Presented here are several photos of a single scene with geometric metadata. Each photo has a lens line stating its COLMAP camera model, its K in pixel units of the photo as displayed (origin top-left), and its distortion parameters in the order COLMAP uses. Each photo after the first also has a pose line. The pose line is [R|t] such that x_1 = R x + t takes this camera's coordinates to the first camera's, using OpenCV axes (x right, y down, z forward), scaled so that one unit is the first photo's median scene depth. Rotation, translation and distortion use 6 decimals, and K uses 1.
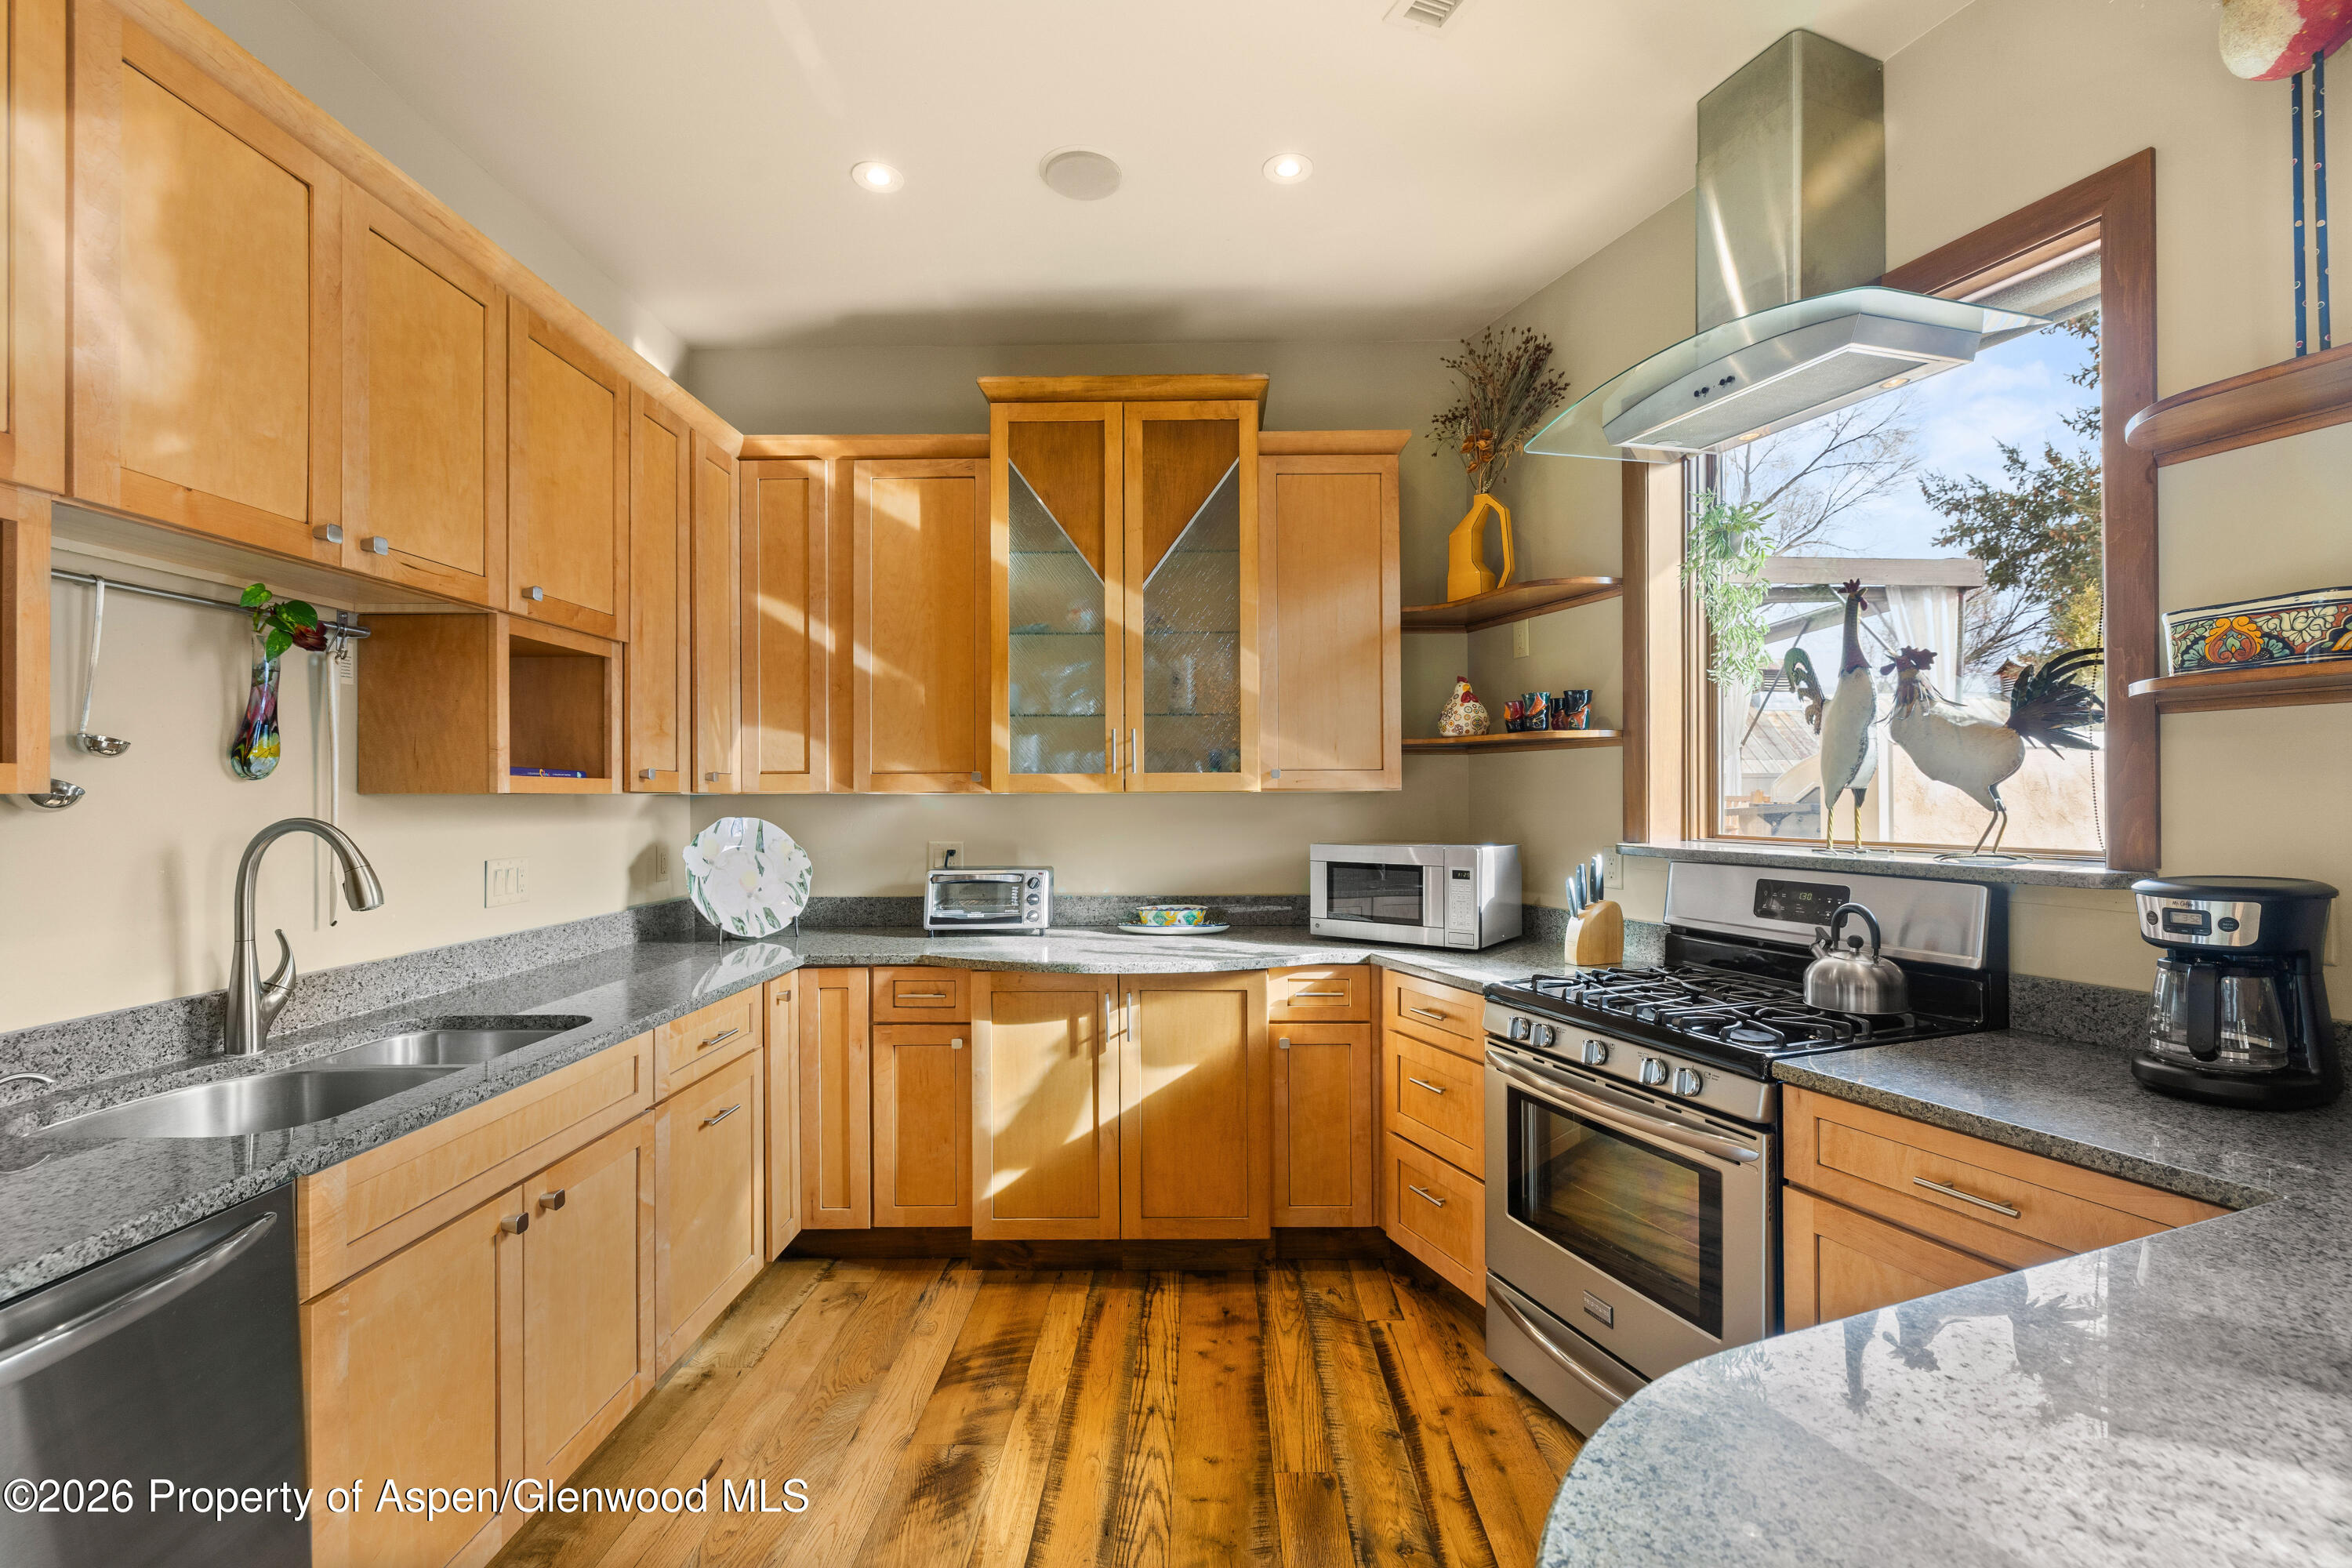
lens RADIAL K [[1035.1, 0, 1175.1], [0, 1035.1, 790.6], [0, 0, 1]] dist [-0.000106, -0.000703]
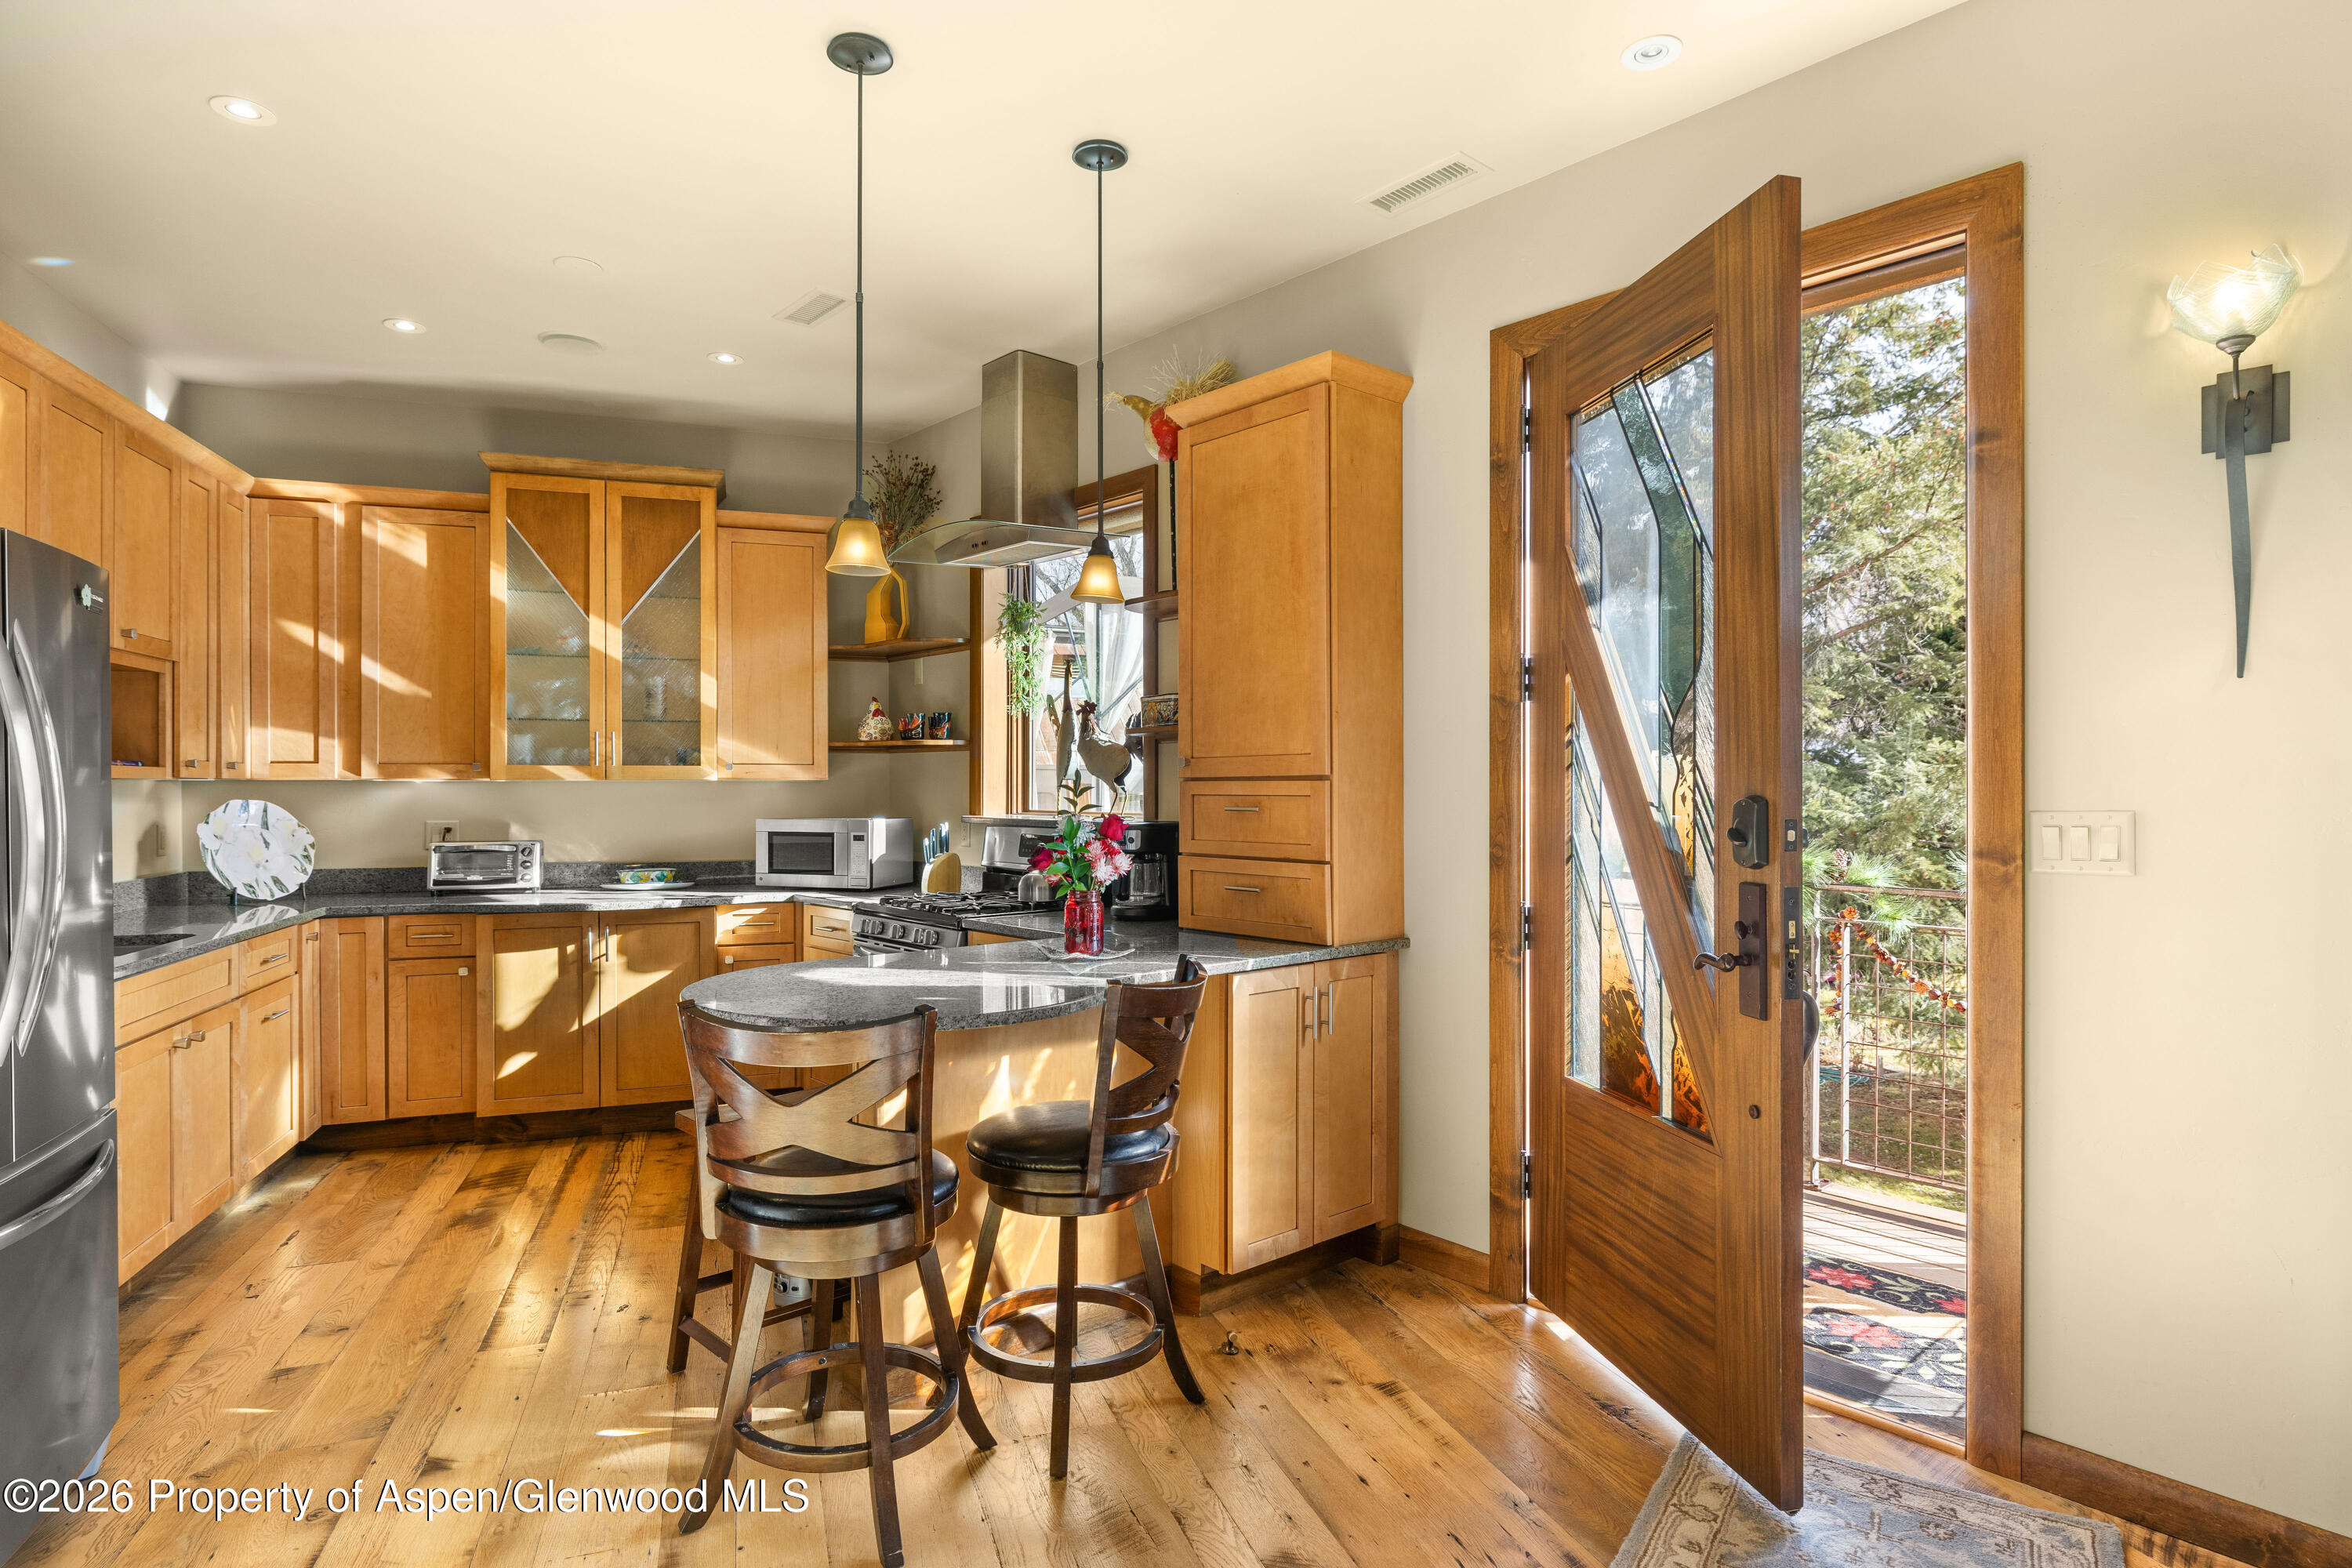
lens RADIAL K [[1258.3, 0, 1179.8], [0, 1258.3, 786.3], [0, 0, 1]] dist [-0.000650, 0.001679]
pose [[0.934093, 0.003542, 0.357013, 0.061209], [-0.005194, 0.999980, 0.003668, -0.000045], [-0.356993, -0.005281, 0.934092, -0.742879]]
